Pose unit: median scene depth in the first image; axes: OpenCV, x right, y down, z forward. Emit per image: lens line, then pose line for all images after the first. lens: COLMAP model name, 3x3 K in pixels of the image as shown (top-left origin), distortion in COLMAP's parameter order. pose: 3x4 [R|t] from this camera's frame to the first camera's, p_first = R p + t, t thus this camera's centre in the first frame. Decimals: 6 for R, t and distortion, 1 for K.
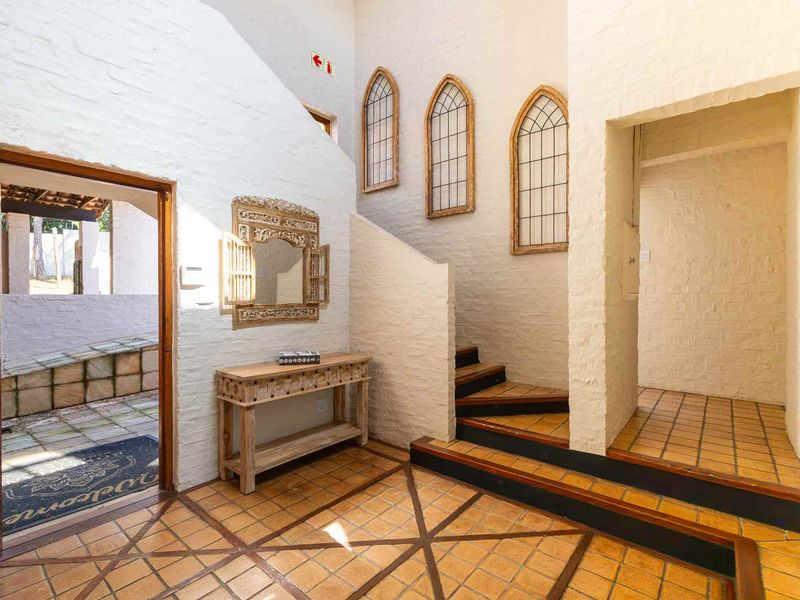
lens RADIAL K [[388.2, 0, 399.3], [0, 388.2, 297.5], [0, 0, 1]] dist [0.011511, -0.000360]
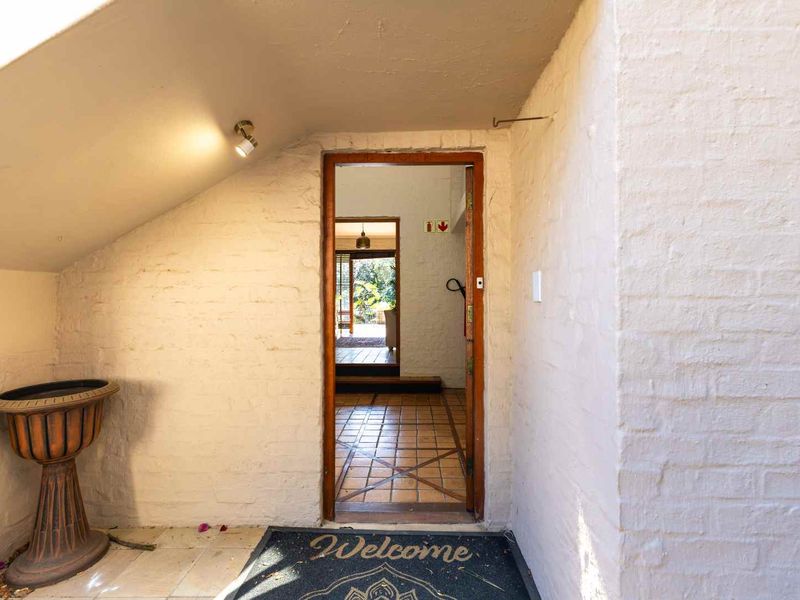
lens RADIAL K [[388.2, 0, 399.3], [0, 388.2, 297.5], [0, 0, 1]] dist [0.011511, -0.000360]
pose [[-0.614724, 0.009969, 0.788679, -1.460824], [0.008684, 0.999945, -0.005871, 0.030137], [-0.788695, 0.003240, -0.614777, 1.508667]]
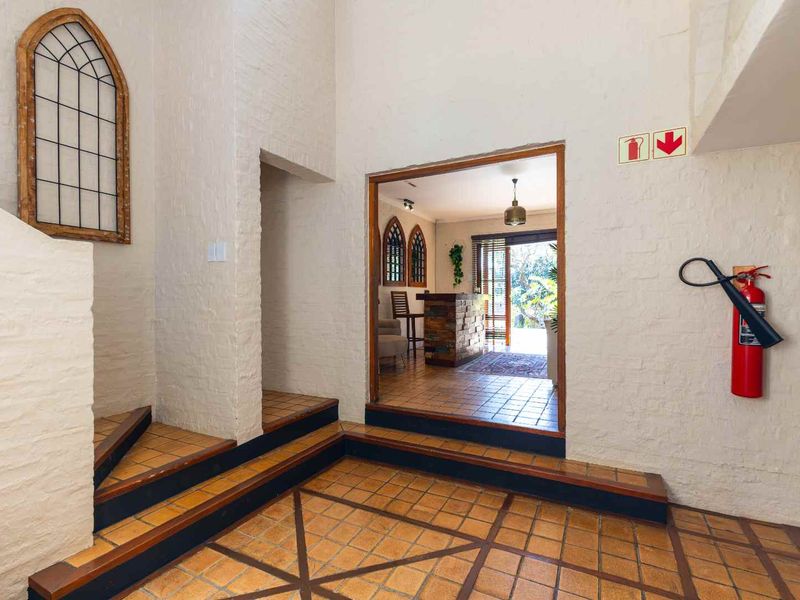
lens RADIAL K [[388.2, 0, 399.3], [0, 388.2, 297.5], [0, 0, 1]] dist [0.011511, -0.000360]
pose [[-0.208547, 0.006153, 0.977993, -0.689645], [0.011467, 0.999927, -0.003845, 0.005134], [-0.977945, 0.010413, -0.208602, 0.826168]]
